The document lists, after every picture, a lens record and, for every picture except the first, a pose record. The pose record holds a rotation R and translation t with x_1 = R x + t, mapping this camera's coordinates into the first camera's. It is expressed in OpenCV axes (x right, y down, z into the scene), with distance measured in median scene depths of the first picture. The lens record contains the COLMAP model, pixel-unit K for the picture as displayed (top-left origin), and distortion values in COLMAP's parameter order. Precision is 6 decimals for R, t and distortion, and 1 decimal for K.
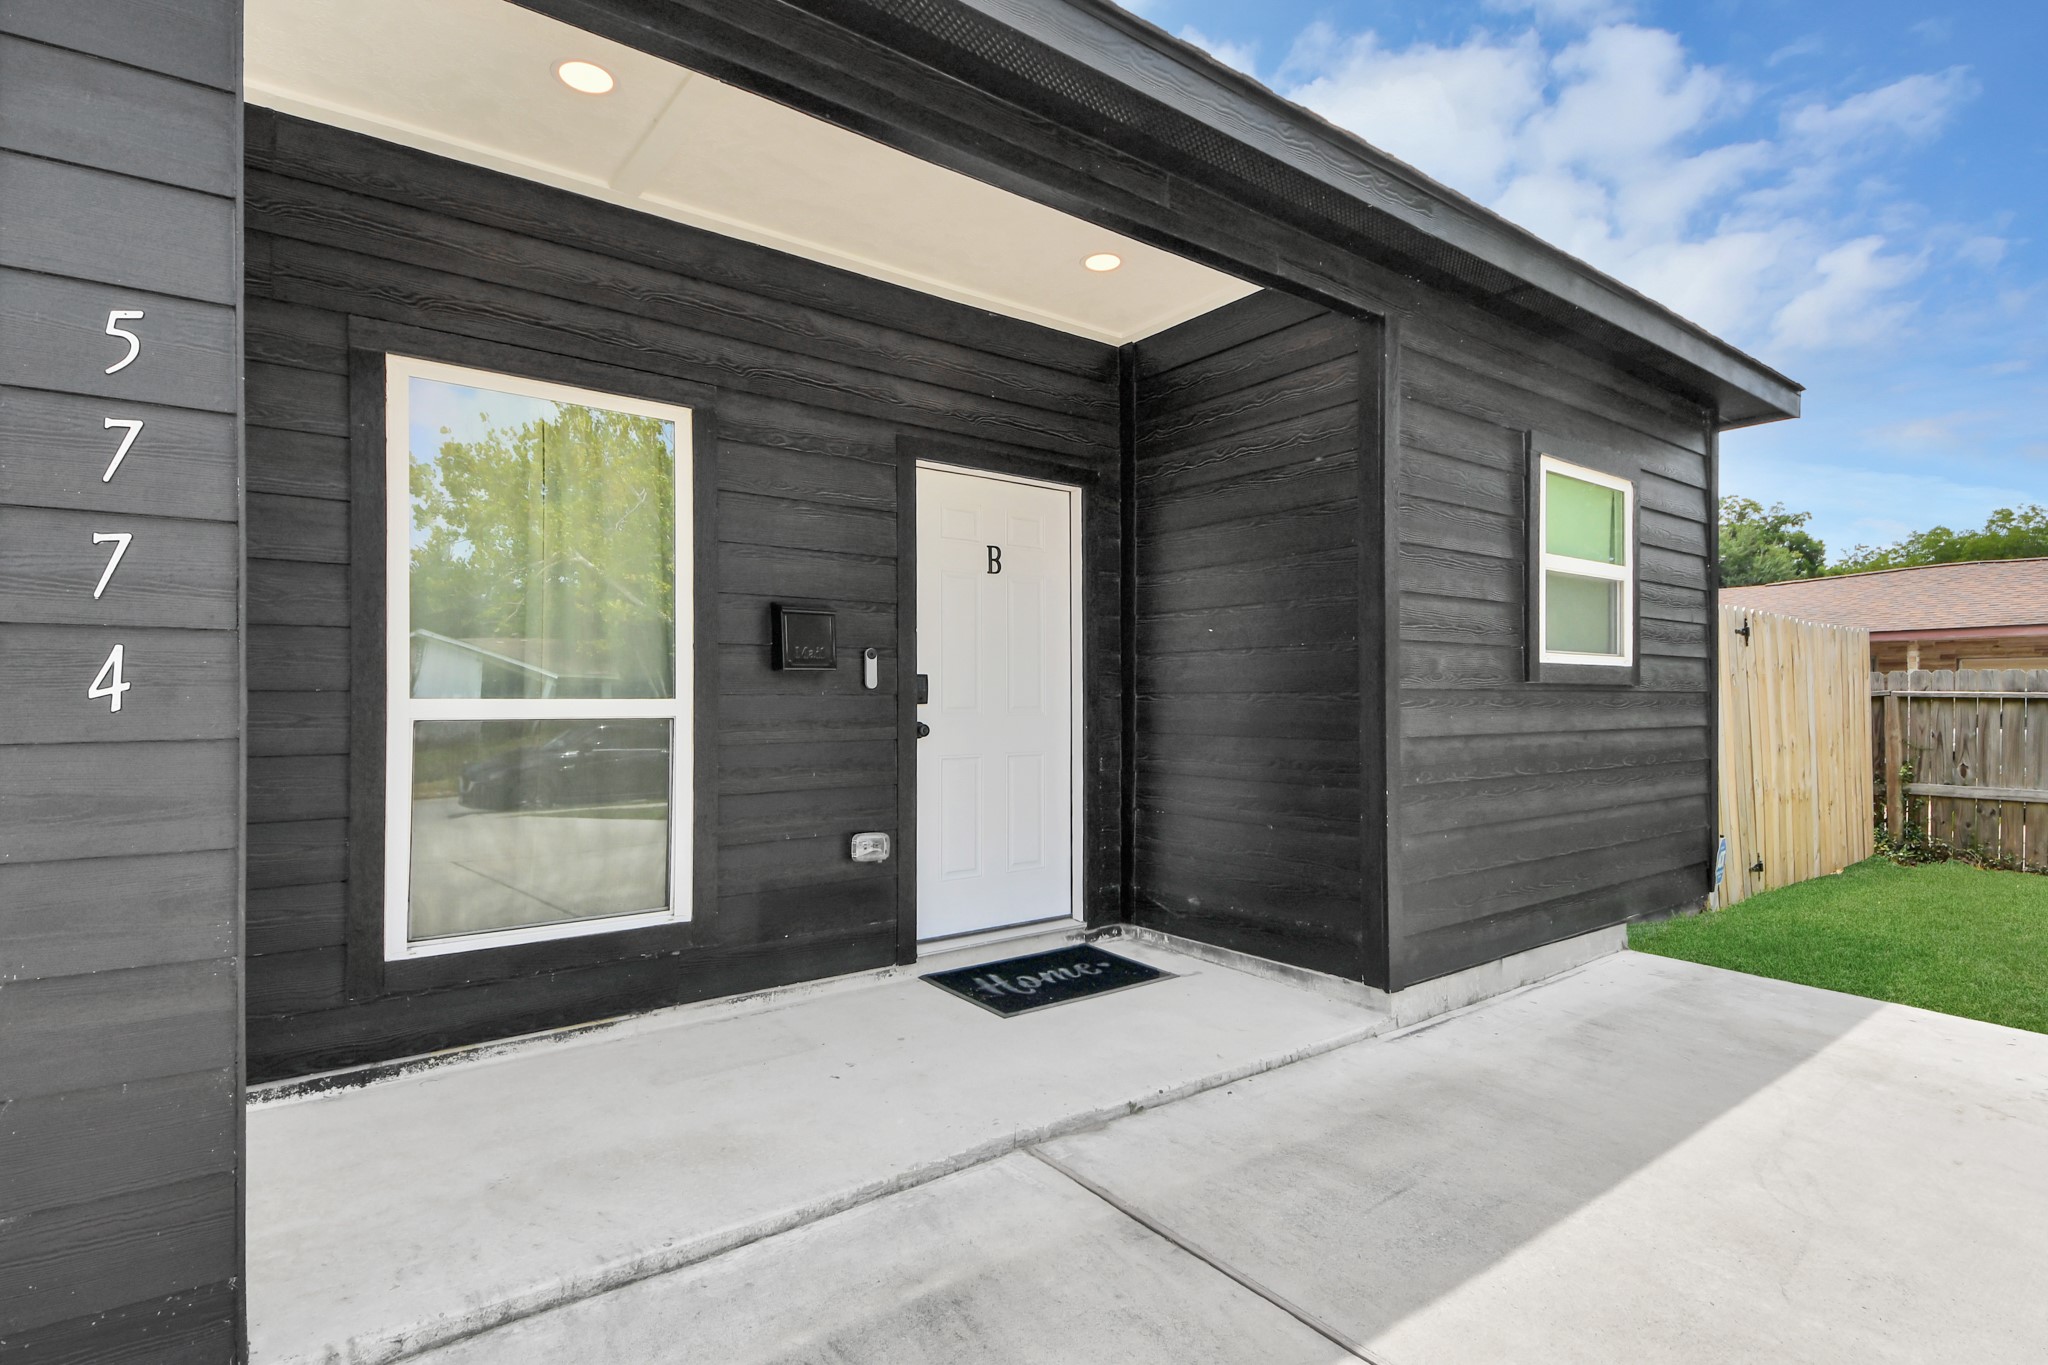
lens RADIAL K [[1008.2, 0, 1014.9], [0, 1008.2, 708.5], [0, 0, 1]] dist [0.028052, -0.025535]
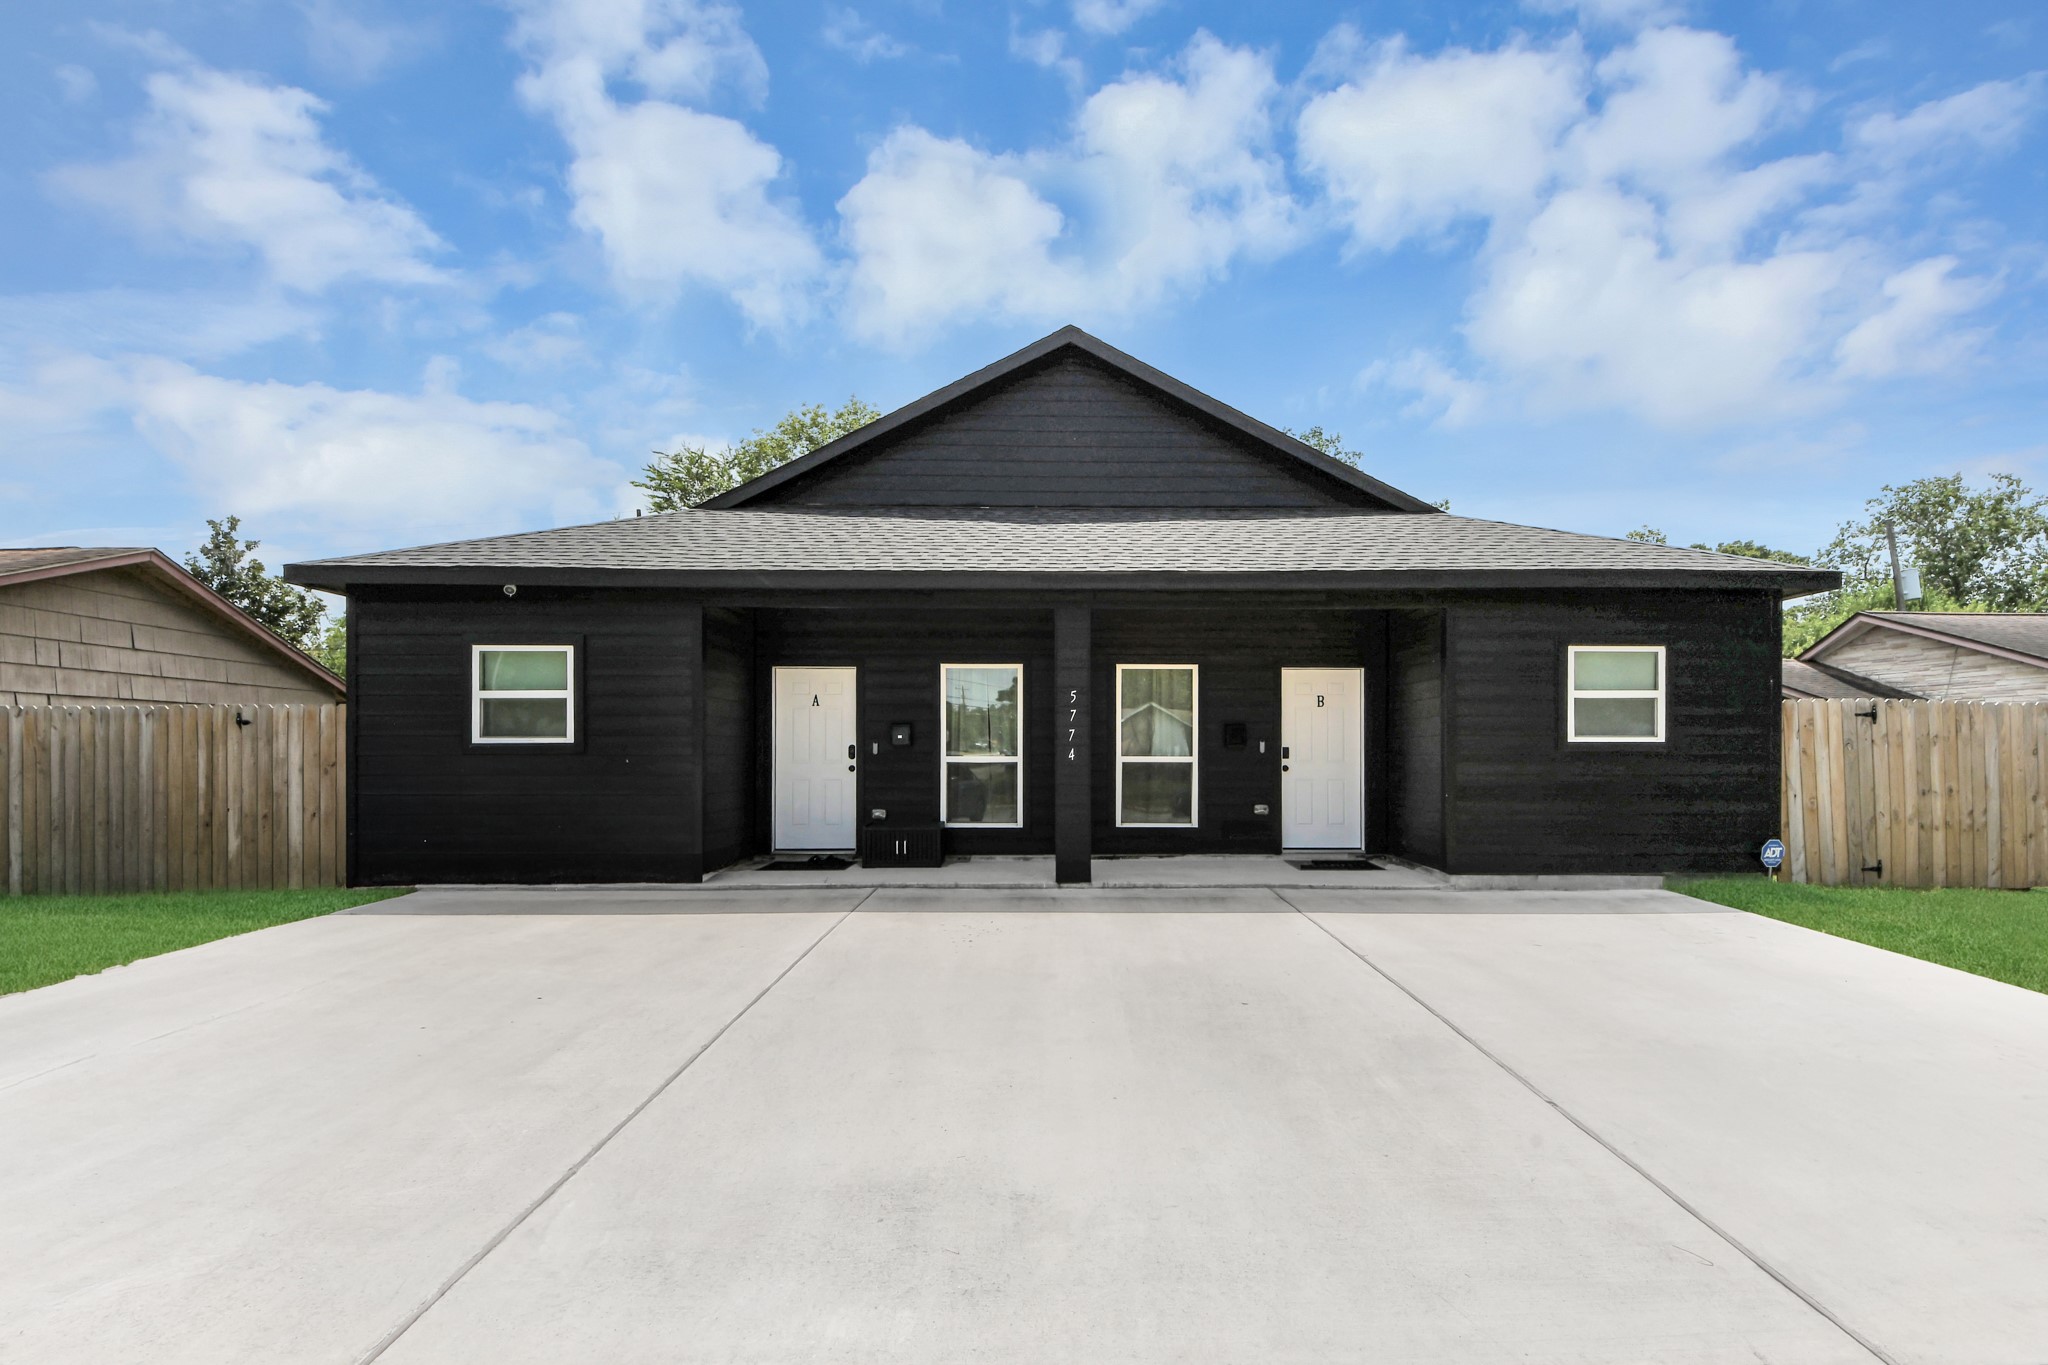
lens RADIAL K [[822.9, 0, 1054.9], [0, 822.9, 751.6], [0, 0, 1]] dist [-0.011268, 0.000001]
pose [[0.797419, 0.001944, -0.603423, 0.797591], [-0.006538, 0.999964, -0.005419, -0.007378], [0.603391, 0.008266, 0.797403, -1.194959]]
